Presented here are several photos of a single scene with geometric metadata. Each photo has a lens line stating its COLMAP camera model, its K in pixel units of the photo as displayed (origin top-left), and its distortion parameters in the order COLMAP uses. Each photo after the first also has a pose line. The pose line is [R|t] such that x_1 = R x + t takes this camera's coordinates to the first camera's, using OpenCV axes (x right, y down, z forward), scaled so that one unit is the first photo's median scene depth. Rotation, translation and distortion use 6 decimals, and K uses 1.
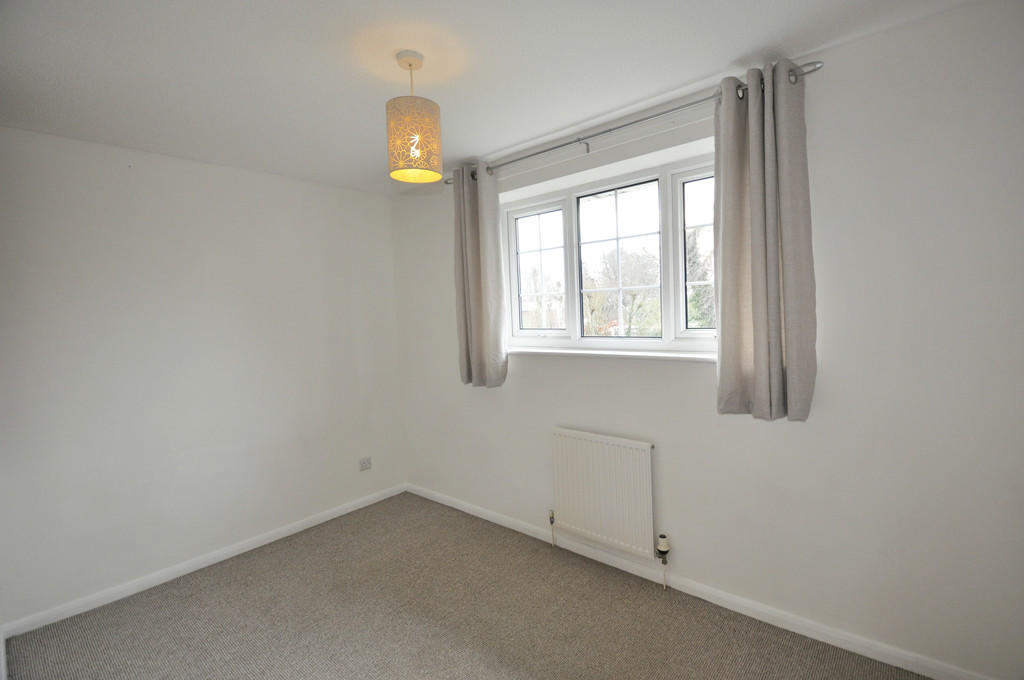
lens RADIAL K [[462.1, 0, 508.1], [0, 462.1, 326.6], [0, 0, 1]] dist [-0.003580, -0.000571]
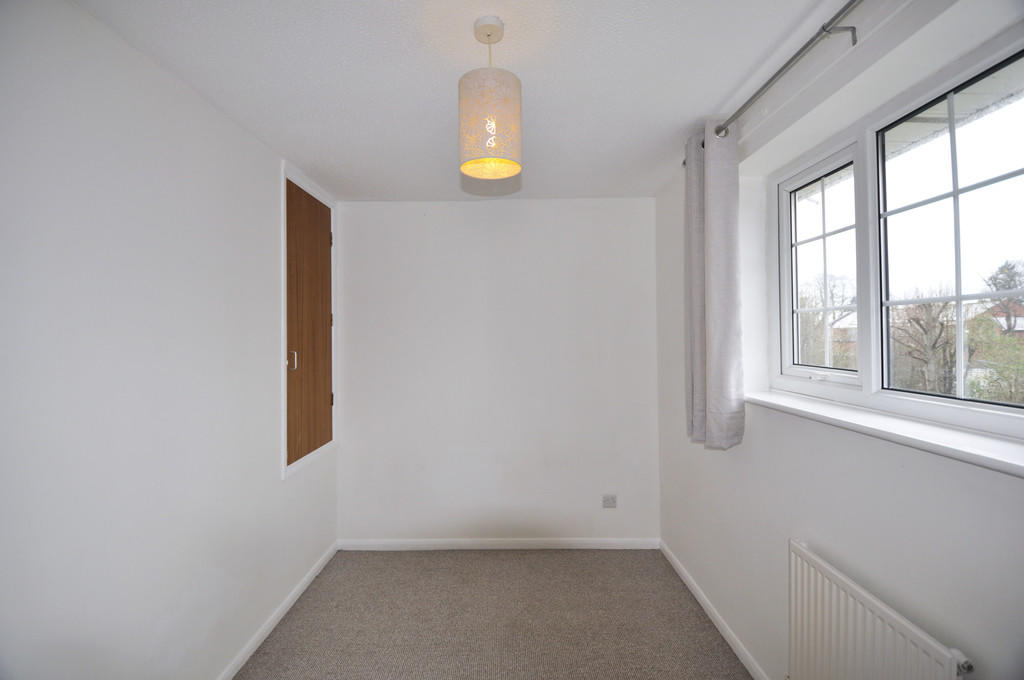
lens RADIAL K [[462.1, 0, 508.1], [0, 462.1, 326.6], [0, 0, 1]] dist [-0.003580, -0.000571]
pose [[0.648519, 0.018961, -0.760963, 0.279862], [-0.034794, 0.999383, -0.004751, -0.032275], [0.760403, 0.029558, 0.648778, 0.316895]]
